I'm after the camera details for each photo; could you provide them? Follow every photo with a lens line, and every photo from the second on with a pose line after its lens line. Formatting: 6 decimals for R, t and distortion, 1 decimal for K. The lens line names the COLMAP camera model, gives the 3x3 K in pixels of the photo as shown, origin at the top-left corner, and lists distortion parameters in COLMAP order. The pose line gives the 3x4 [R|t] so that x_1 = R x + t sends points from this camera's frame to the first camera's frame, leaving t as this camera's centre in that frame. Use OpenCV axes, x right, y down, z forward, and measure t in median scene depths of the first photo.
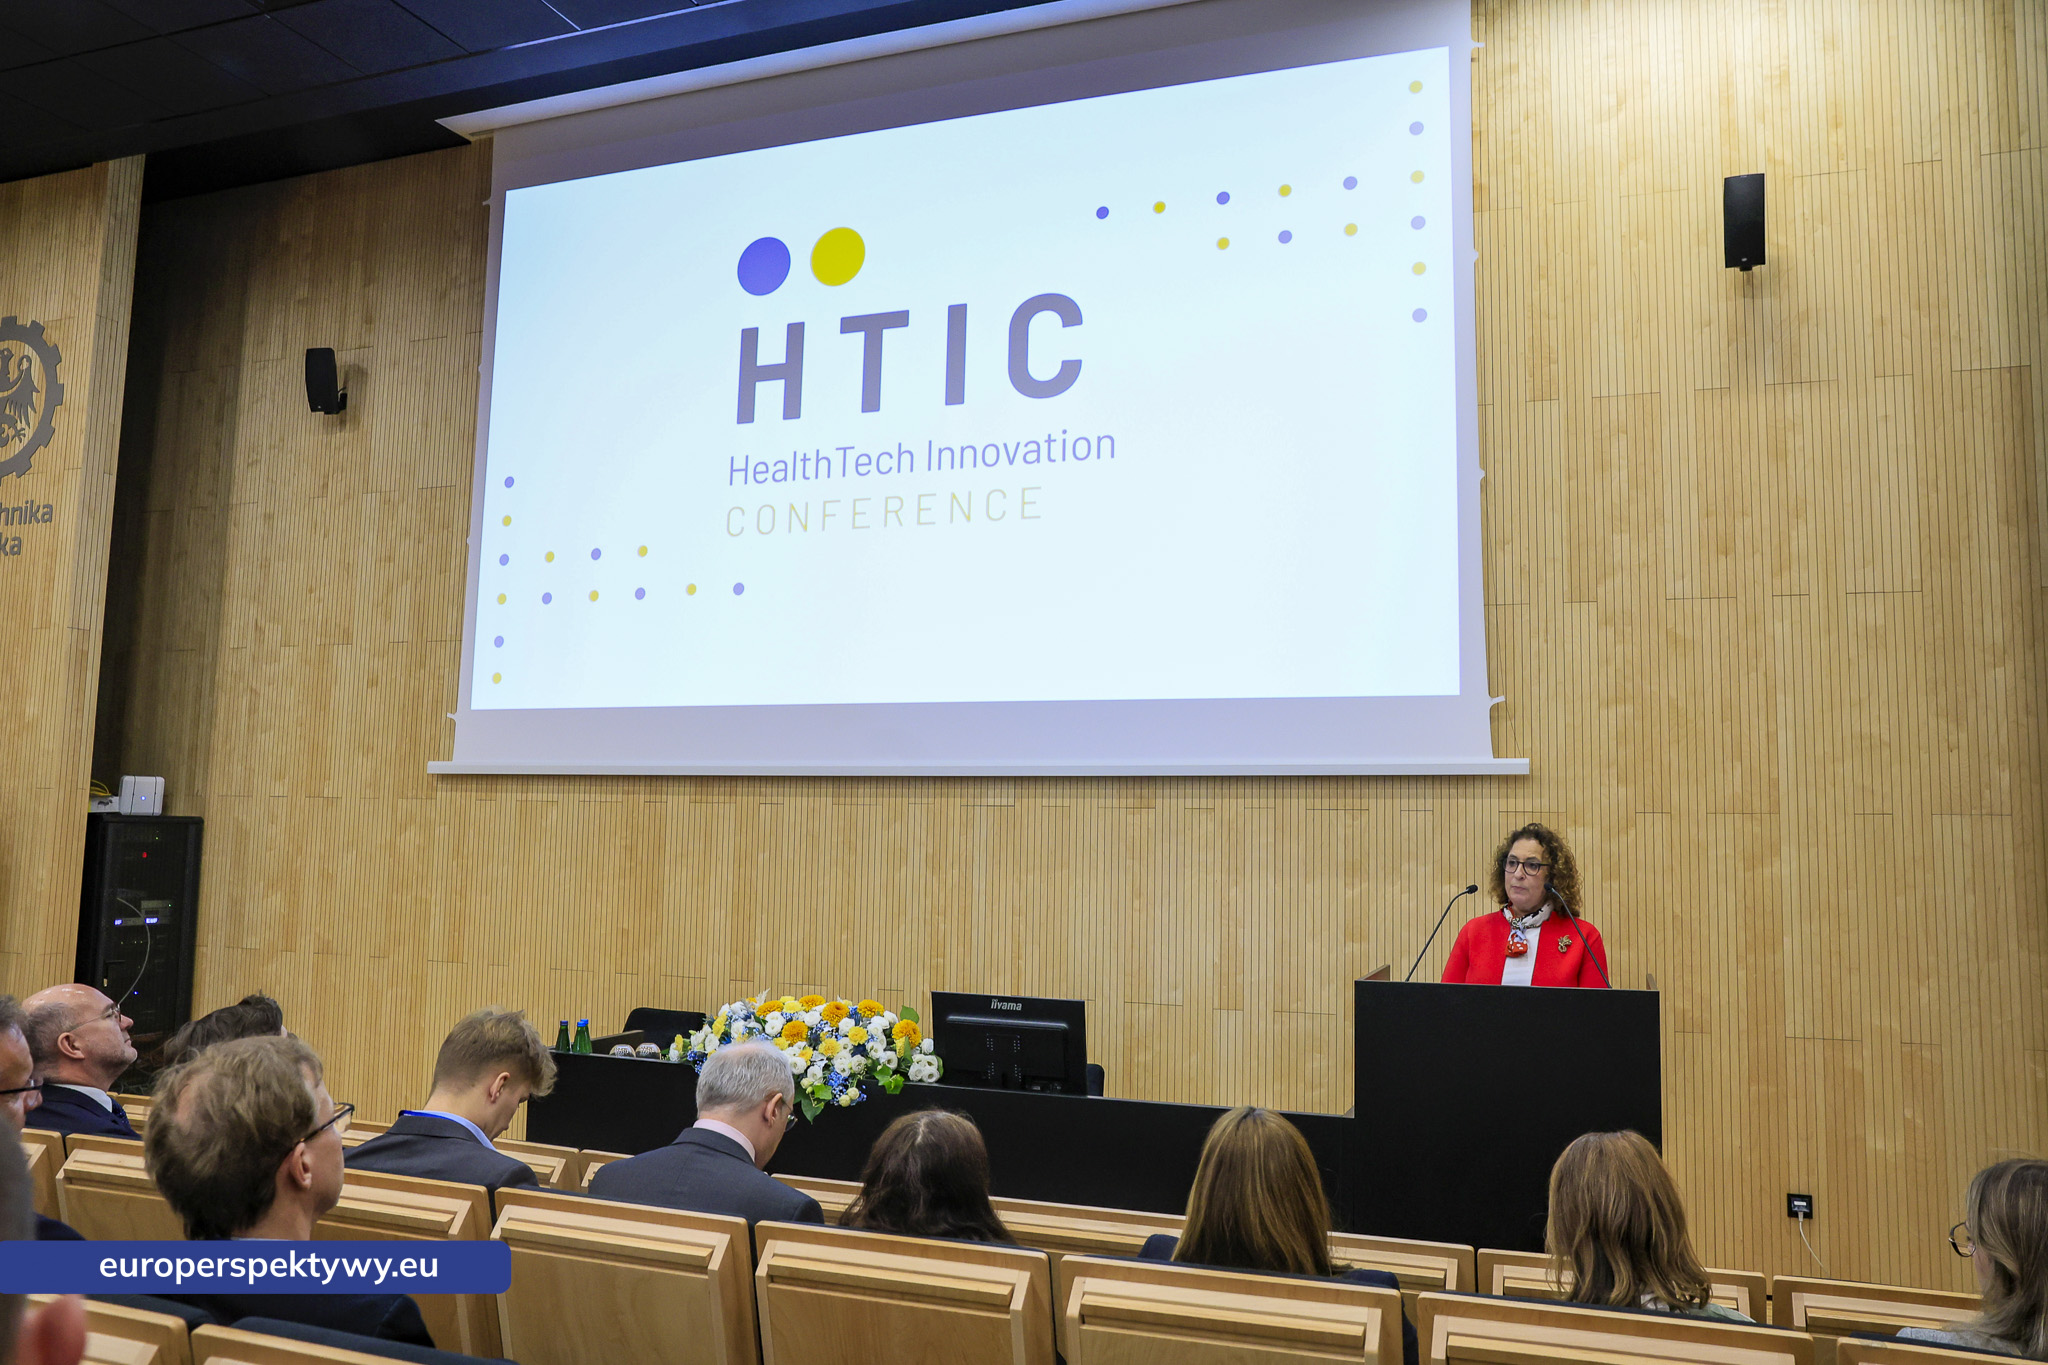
lens RADIAL K [[1600.7, 0, 1016.3], [0, 1600.7, 633.0], [0, 0, 1]] dist [-0.086483, 0.089747]
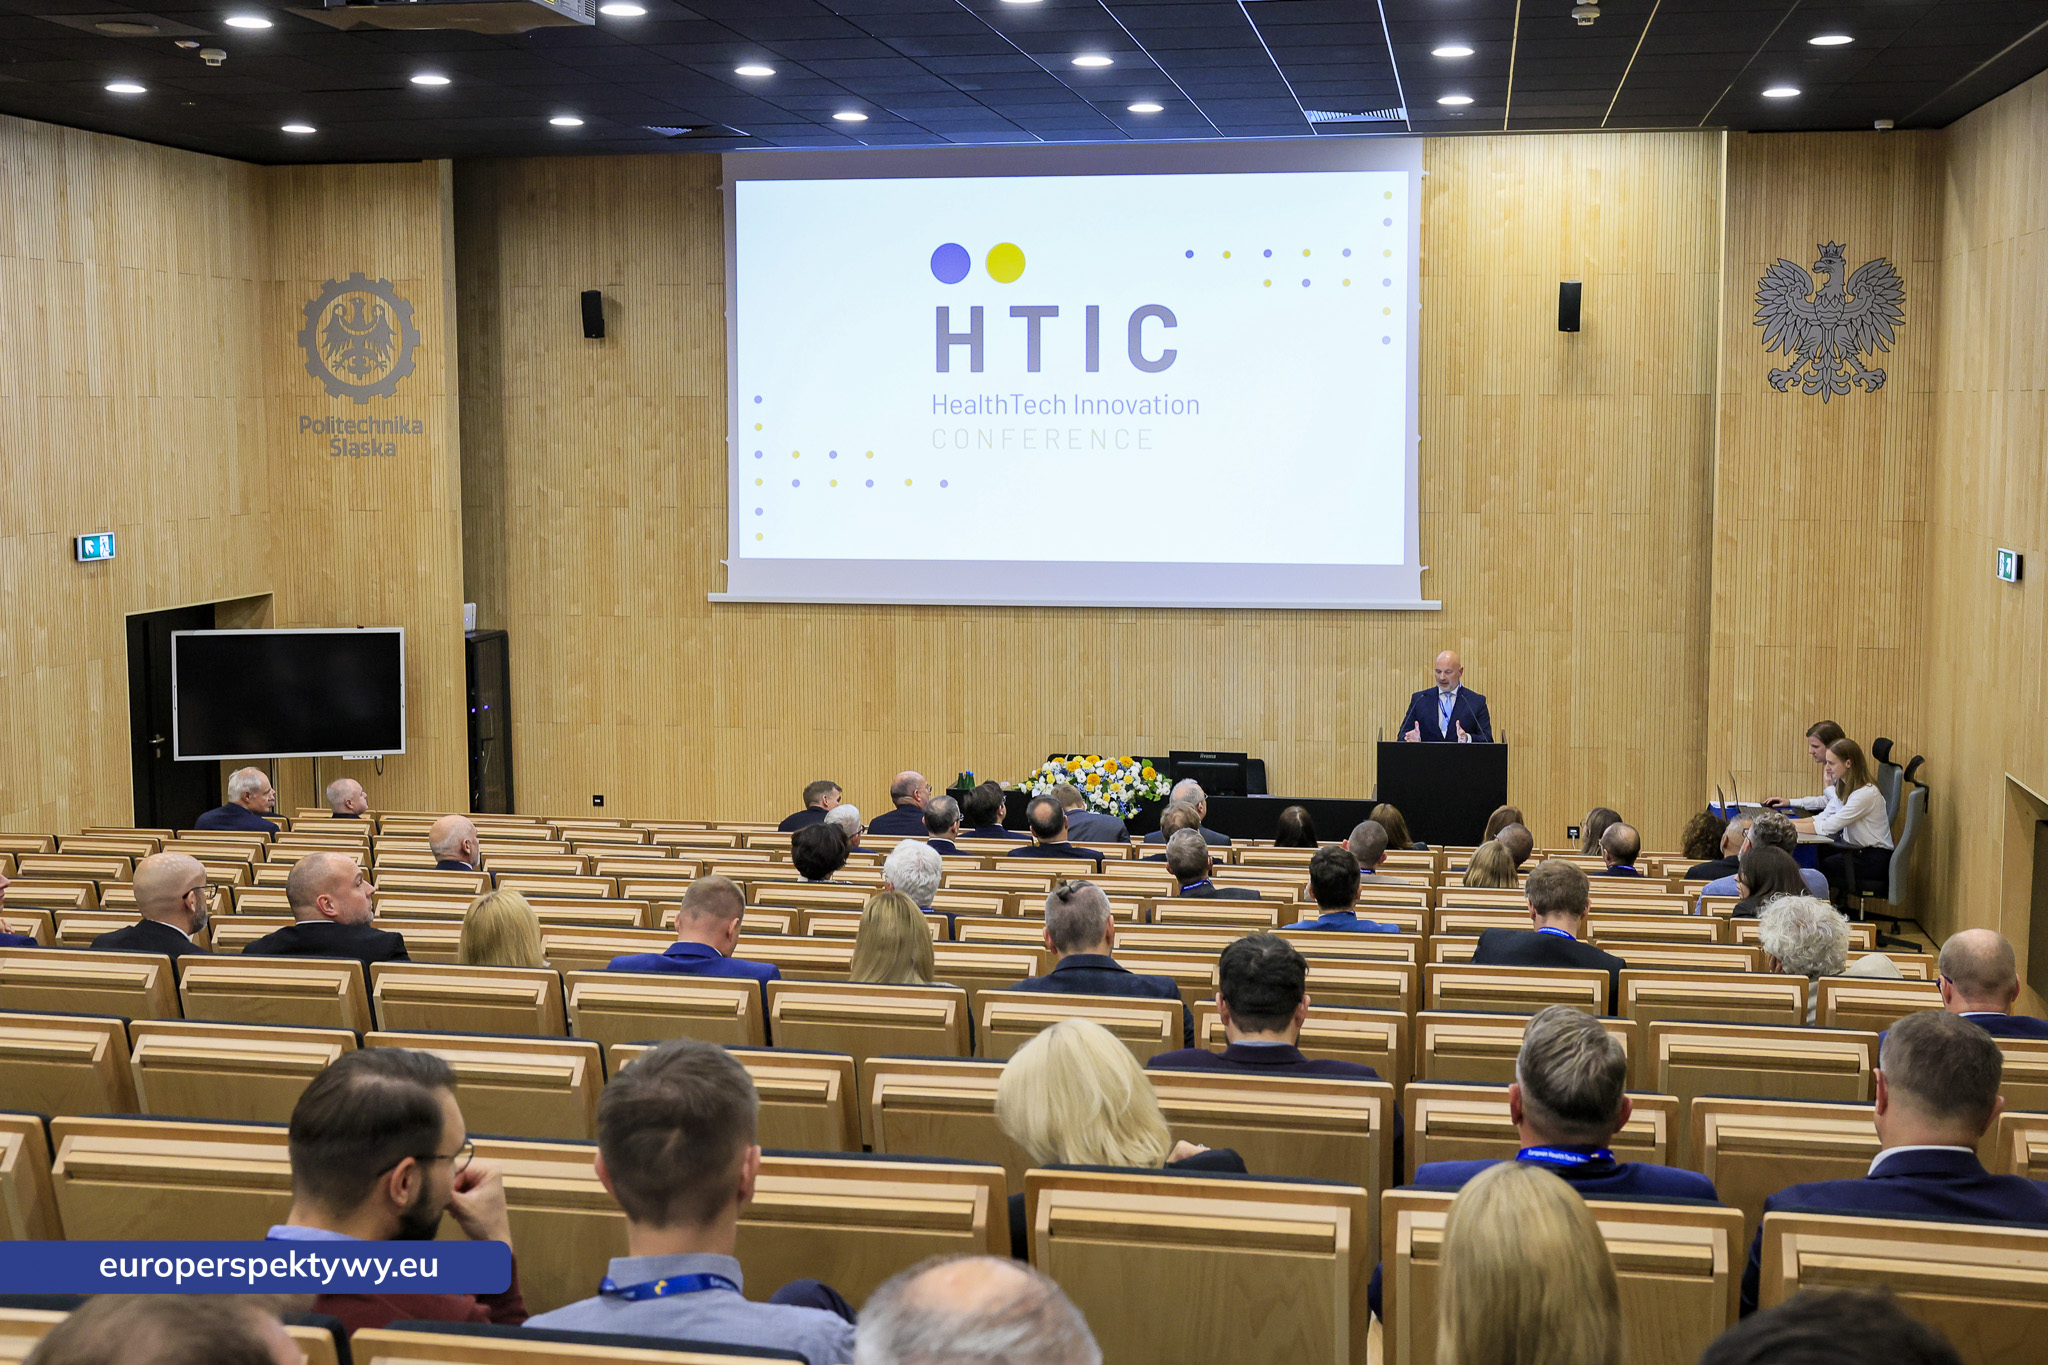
lens RADIAL K [[2073.1, 0, 1088.5], [0, 2073.1, 571.4], [0, 0, 1]] dist [0.015598, 0.000000]
pose [[0.983258, -0.032284, 0.179334, -0.422882], [-0.002188, 0.982017, 0.188782, -0.341827], [-0.182203, -0.186014, 0.965506, -1.027204]]
